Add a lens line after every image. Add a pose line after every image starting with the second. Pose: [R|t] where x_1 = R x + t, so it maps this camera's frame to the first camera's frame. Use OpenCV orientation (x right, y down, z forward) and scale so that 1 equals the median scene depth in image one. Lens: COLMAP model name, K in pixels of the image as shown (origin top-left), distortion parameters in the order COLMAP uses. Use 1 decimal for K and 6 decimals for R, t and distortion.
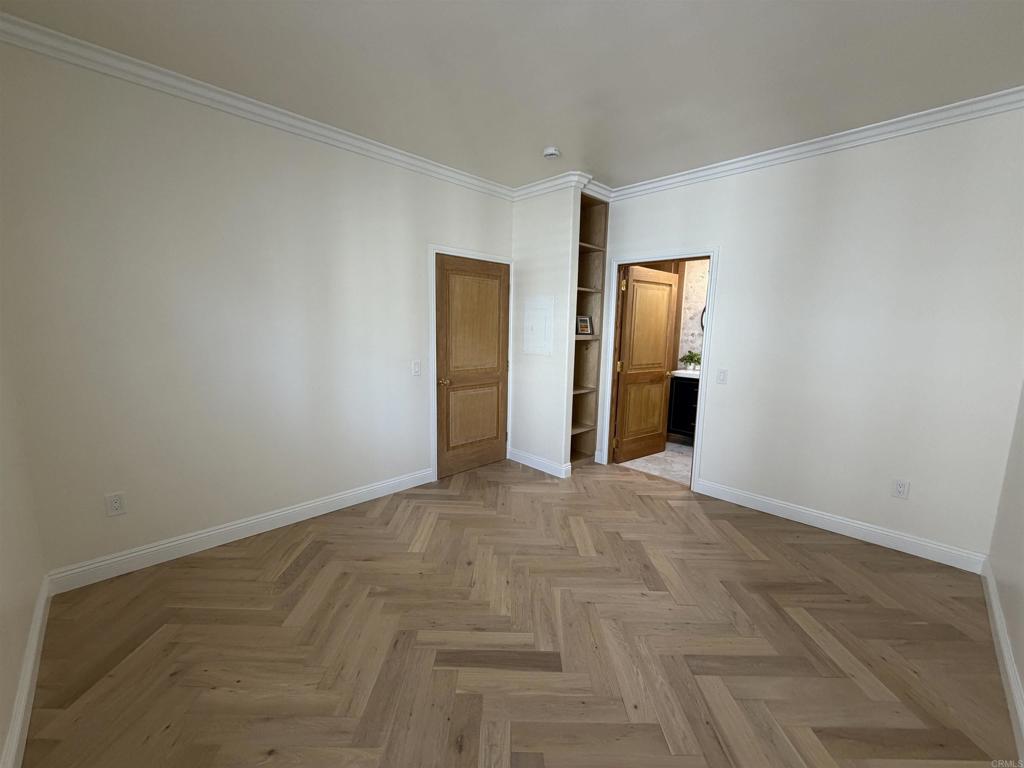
lens RADIAL K [[408.7, 0, 509.8], [0, 408.7, 387.7], [0, 0, 1]] dist [-0.000442, 0.000479]
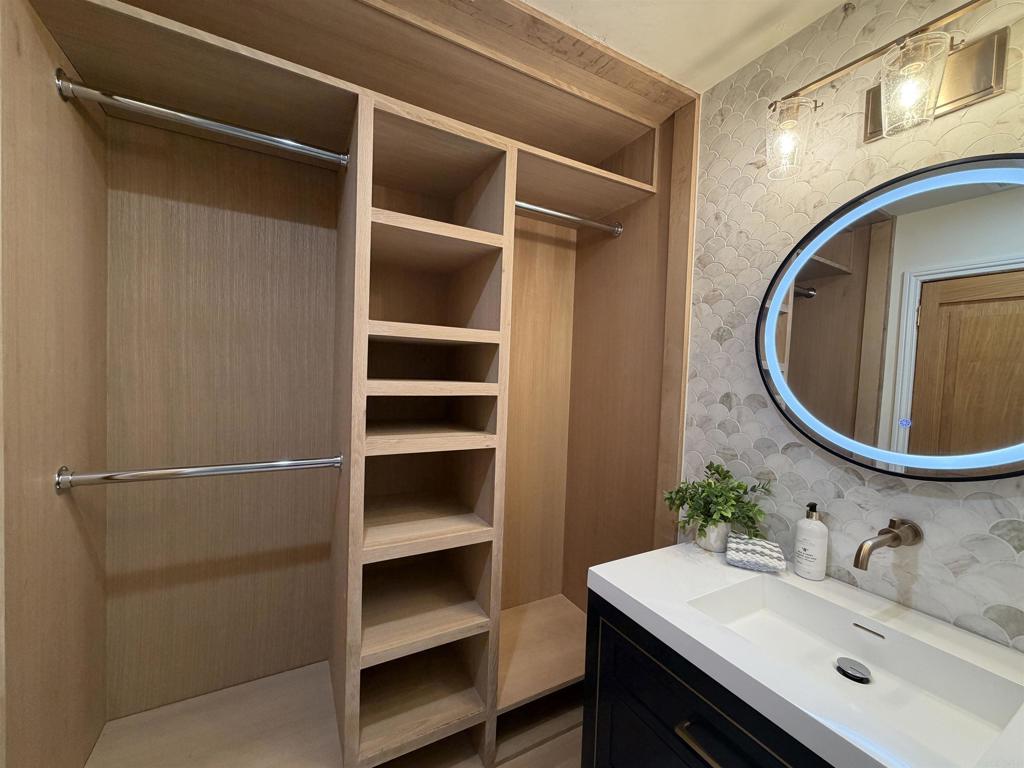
lens RADIAL K [[408.7, 0, 511.4], [0, 408.7, 385.8], [0, 0, 1]] dist [-0.000442, 0.000479]
pose [[0.963741, 0.026063, -0.265564, 0.488420], [-0.059599, 0.991102, -0.119015, -0.126965], [0.260099, 0.130527, 0.956719, 0.917594]]
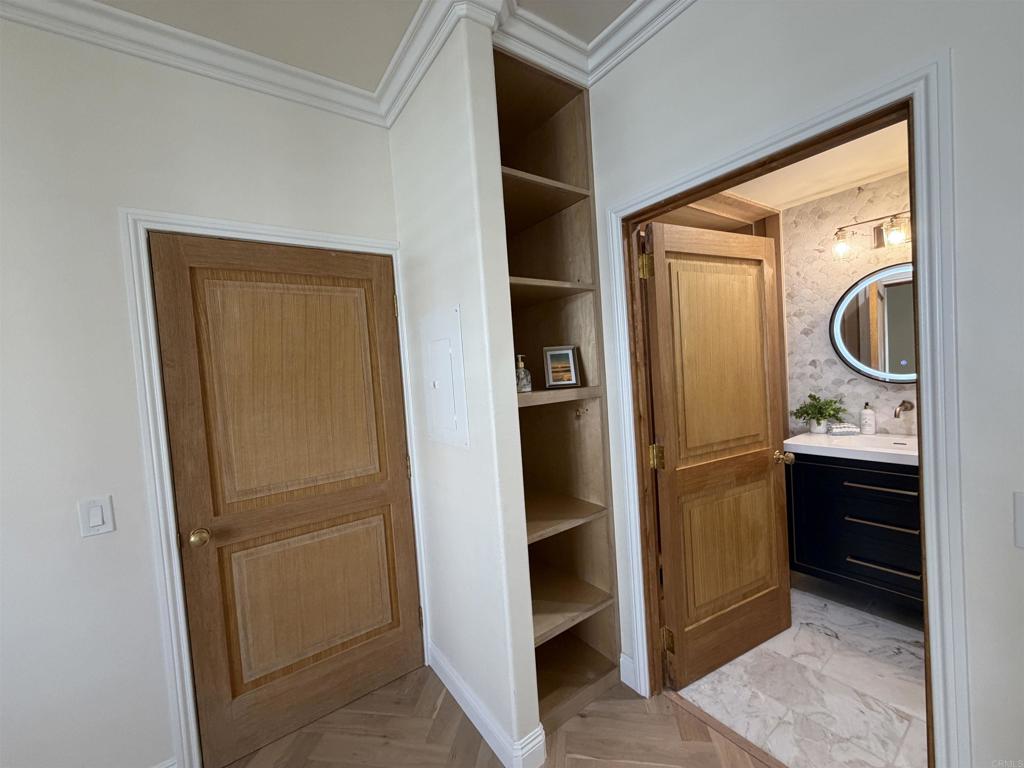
lens RADIAL K [[408.7, 0, 510.5], [0, 408.7, 385.7], [0, 0, 1]] dist [-0.000442, 0.000479]
pose [[0.983636, -0.080234, -0.161314, 0.195119], [0.062372, 0.991647, -0.112900, -0.085344], [0.169025, 0.100991, 0.980424, 0.552398]]
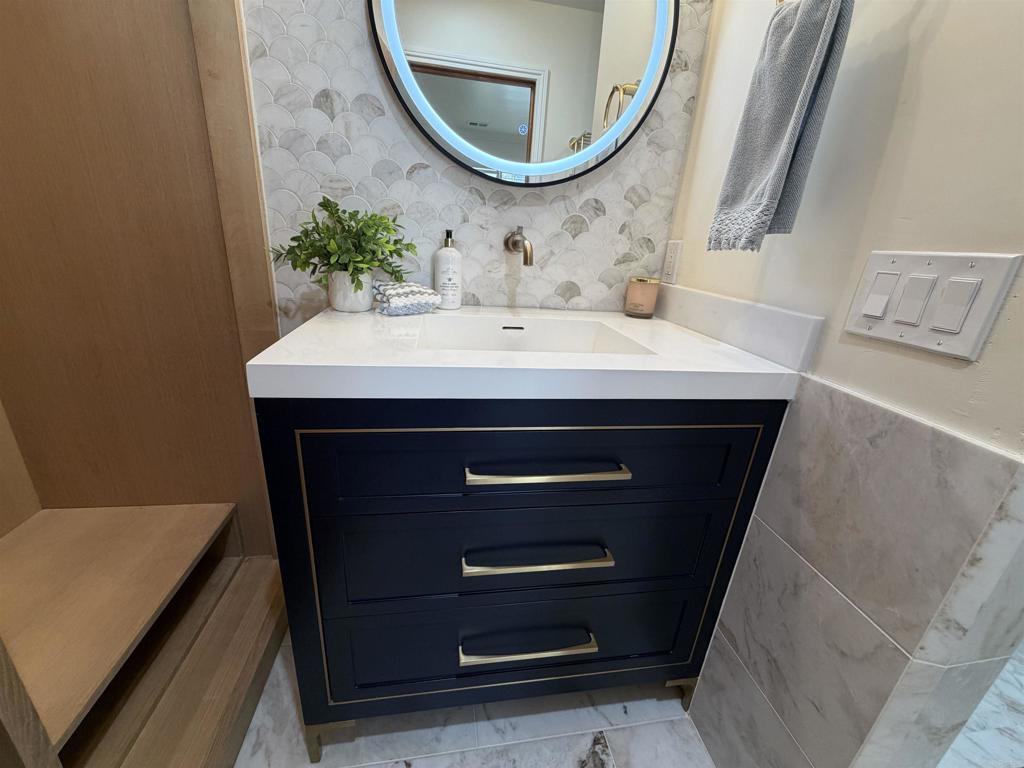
lens RADIAL K [[408.7, 0, 506.4], [0, 408.7, 384.8], [0, 0, 1]] dist [-0.000442, 0.000479]
pose [[0.586357, -0.255781, 0.768610, 0.415587], [0.068884, 0.961147, 0.267304, -0.070225], [-0.807119, -0.103791, 0.581194, 1.043666]]
